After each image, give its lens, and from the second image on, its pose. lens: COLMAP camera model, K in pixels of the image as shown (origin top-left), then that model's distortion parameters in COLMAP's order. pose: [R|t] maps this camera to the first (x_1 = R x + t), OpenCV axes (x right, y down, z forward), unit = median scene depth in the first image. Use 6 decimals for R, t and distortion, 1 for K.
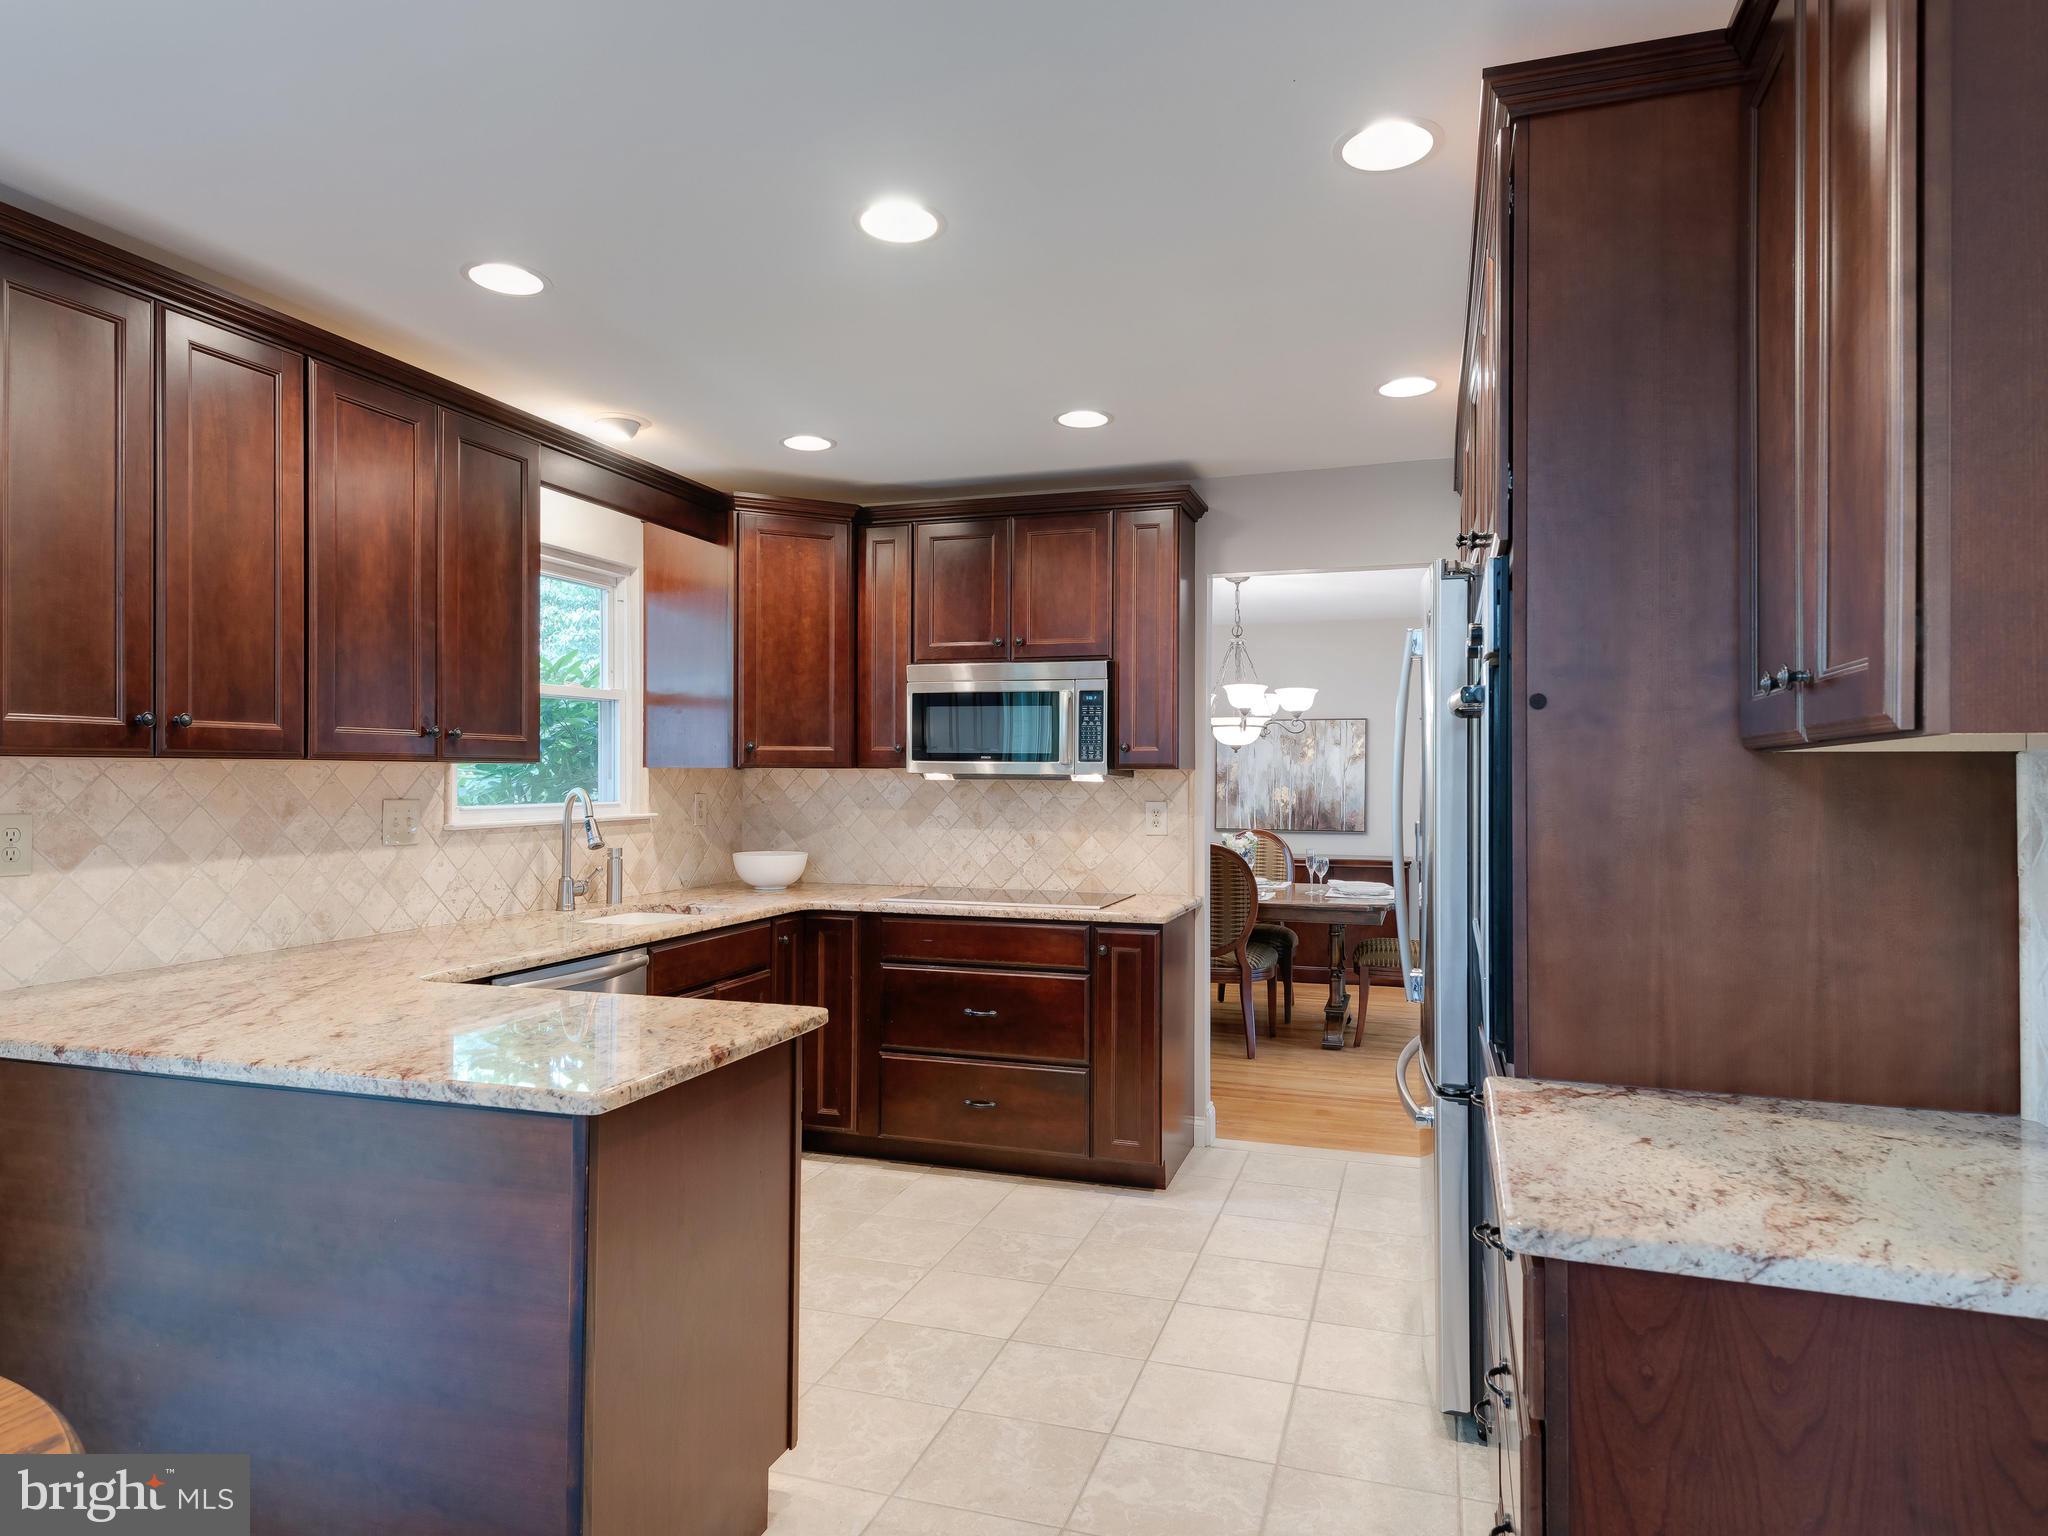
lens RADIAL K [[1217.6, 0, 986.3], [0, 1217.6, 771.8], [0, 0, 1]] dist [0.043762, -0.029302]
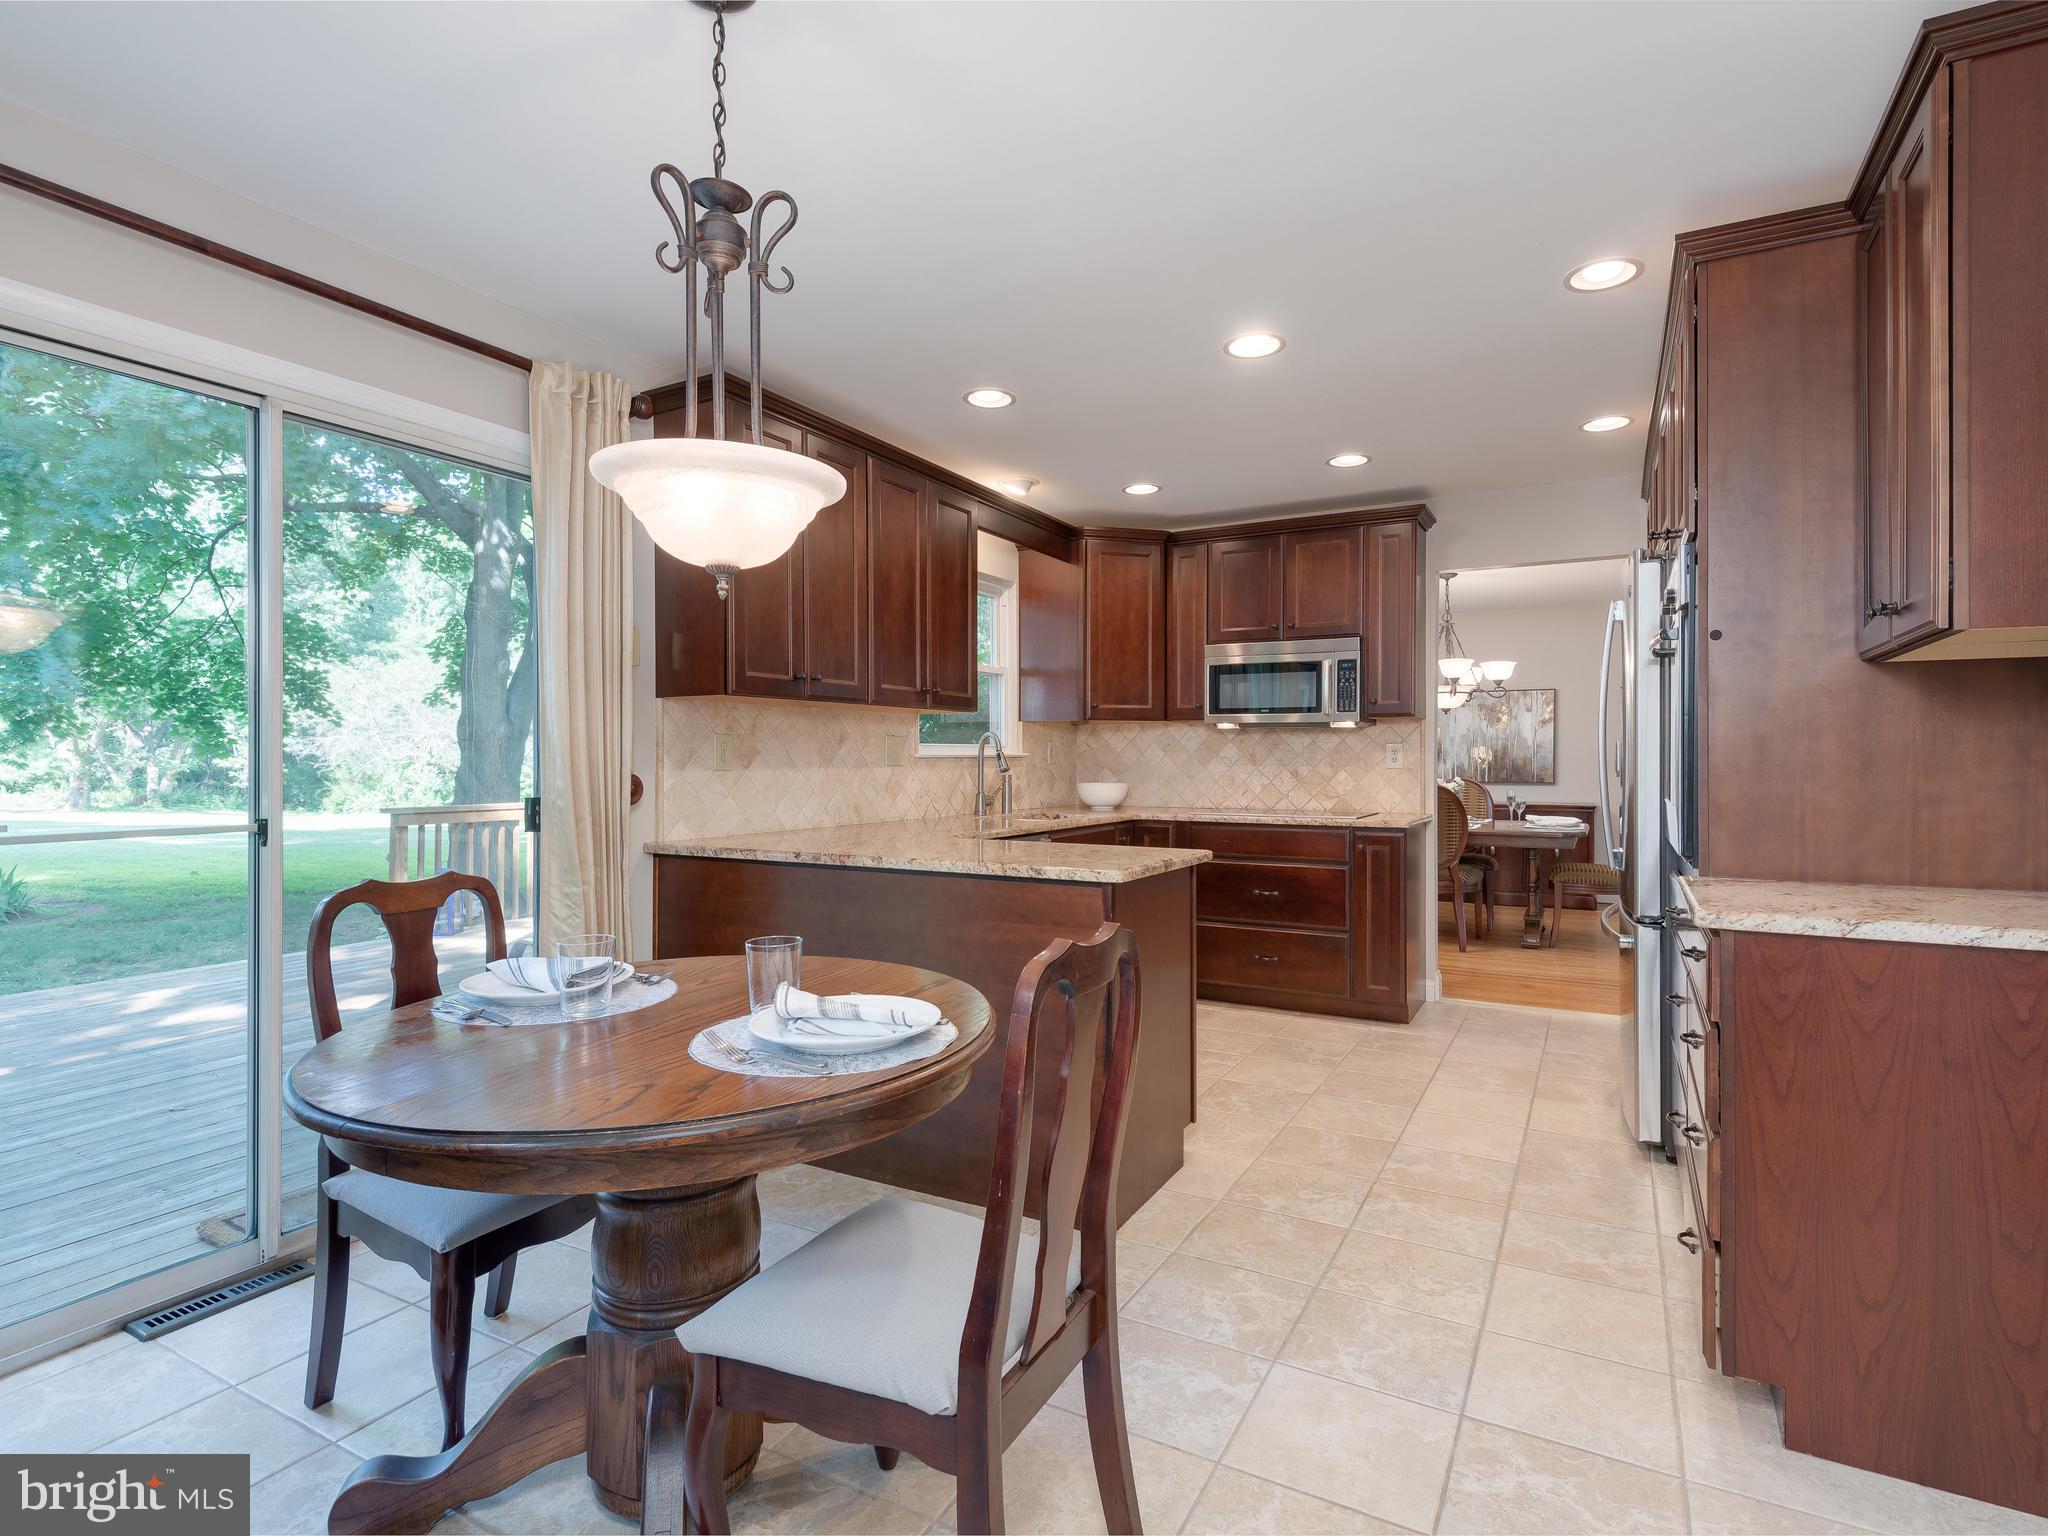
lens RADIAL K [[987.8, 0, 1027.1], [0, 987.8, 756.7], [0, 0, 1]] dist [0.033693, -0.022540]
pose [[0.984197, -0.004157, -0.177030, -0.086706], [0.005727, 0.999949, 0.008359, 0.037478], [0.176986, -0.009240, 0.984170, -0.187391]]
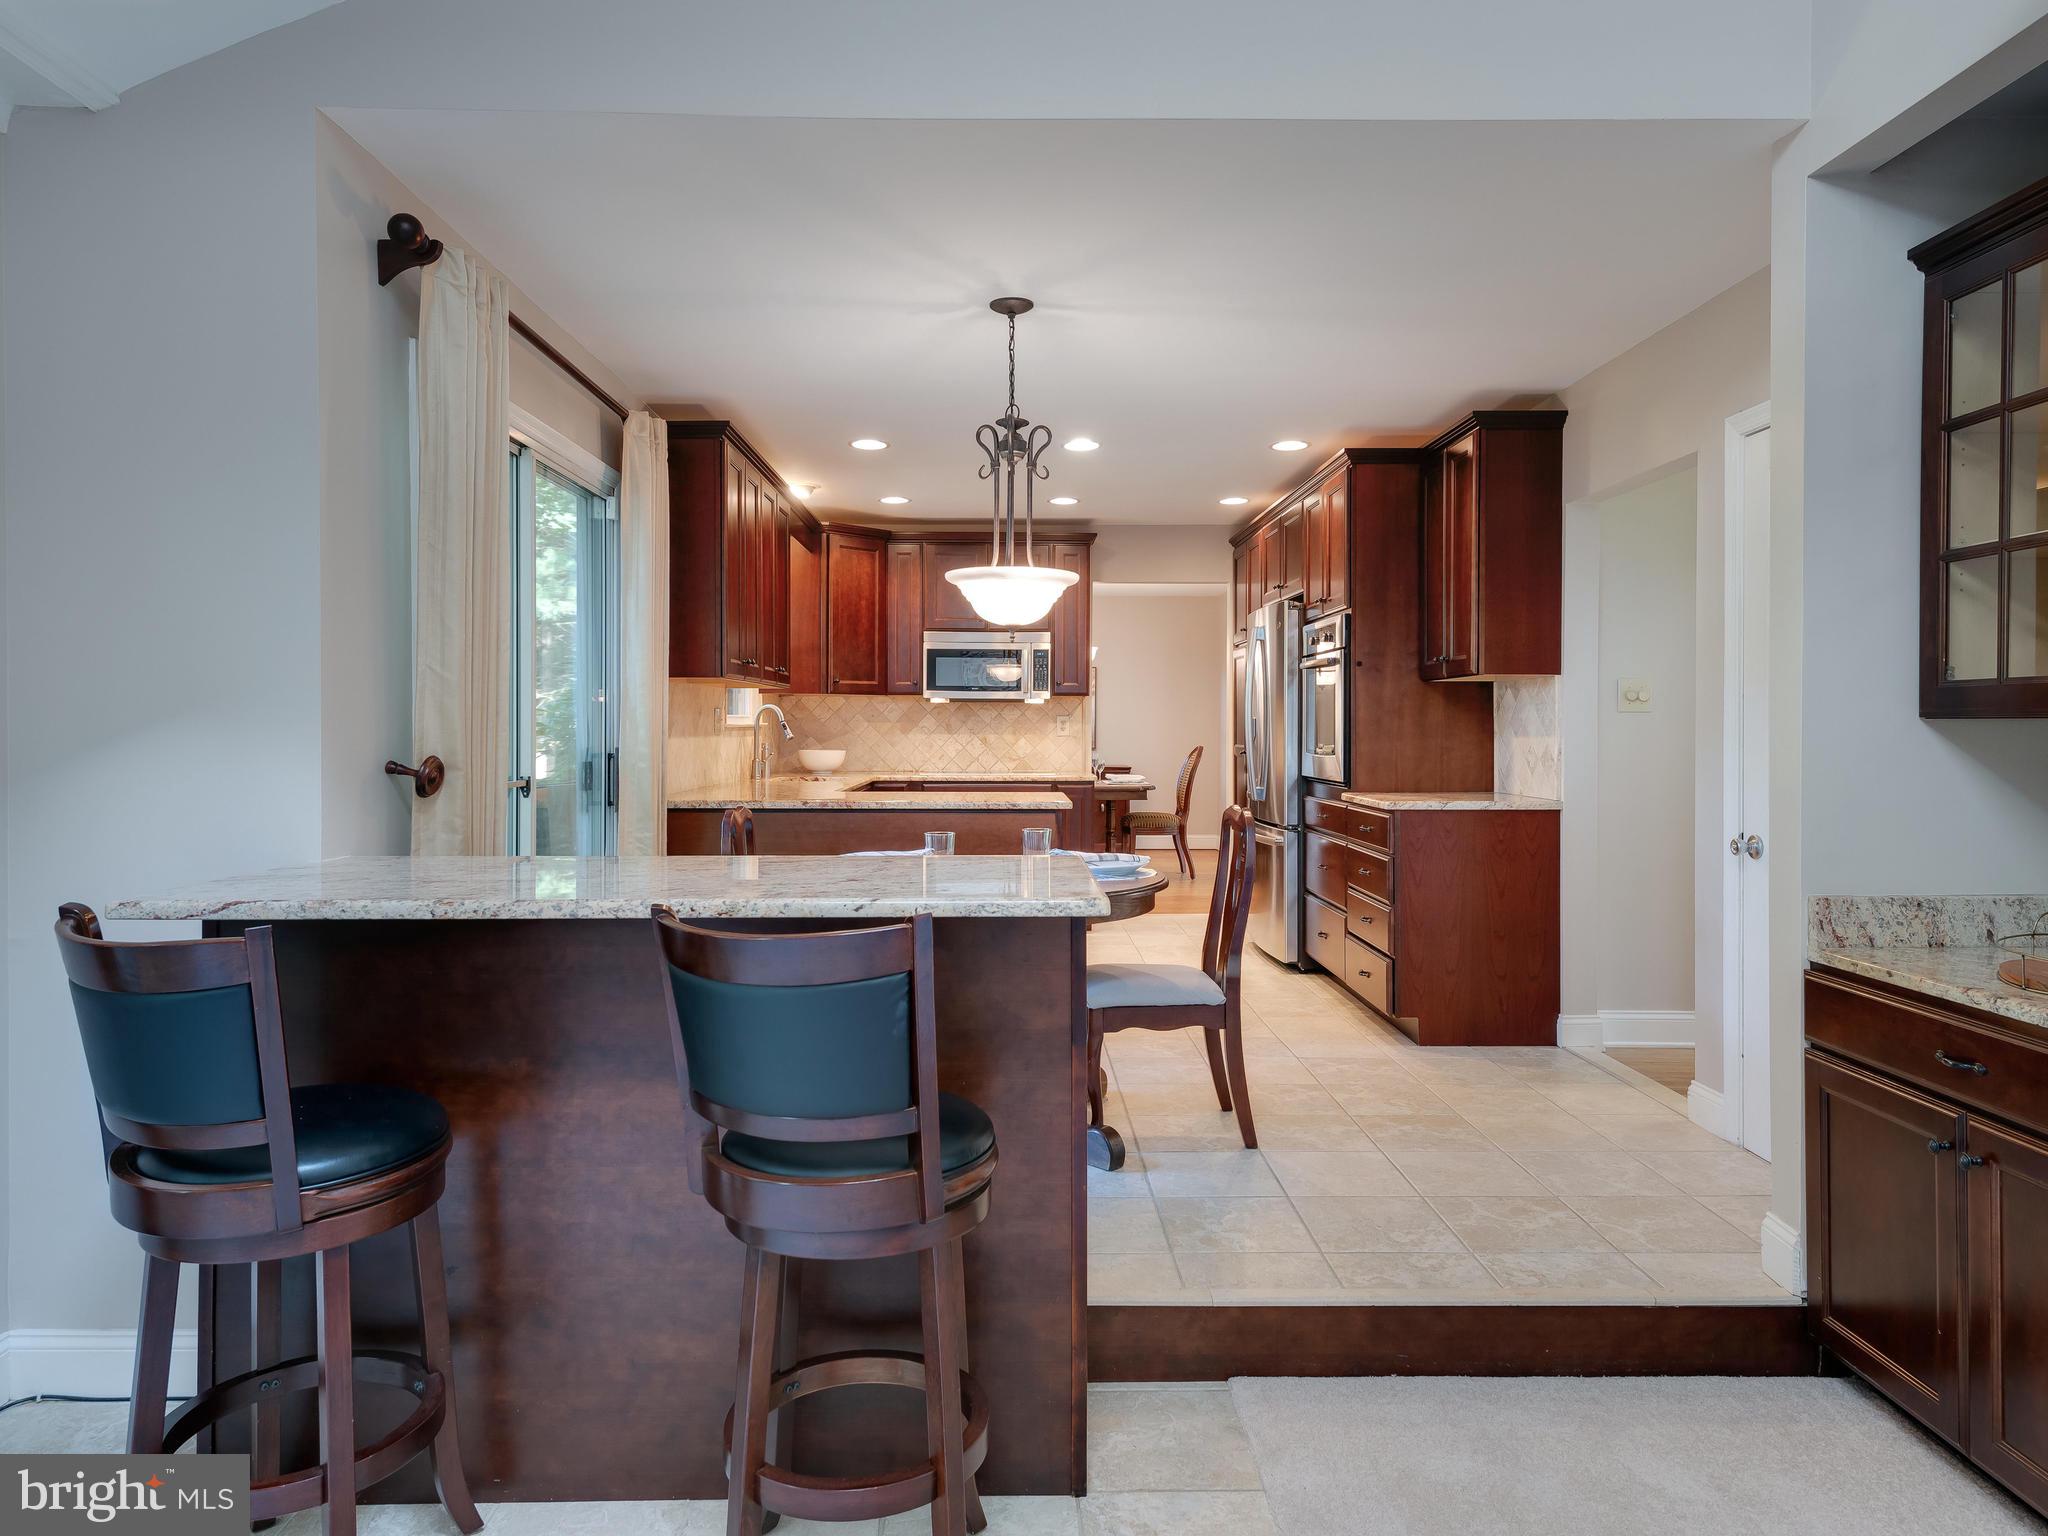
lens RADIAL K [[1110.4, 0, 1020.2], [0, 1110.4, 724.5], [0, 0, 1]] dist [0.037588, -0.000093]
pose [[0.951421, -0.003354, 0.307874, -0.526556], [0.000159, 0.999946, 0.010404, 0.027580], [-0.307892, -0.009850, 0.951370, -0.593933]]
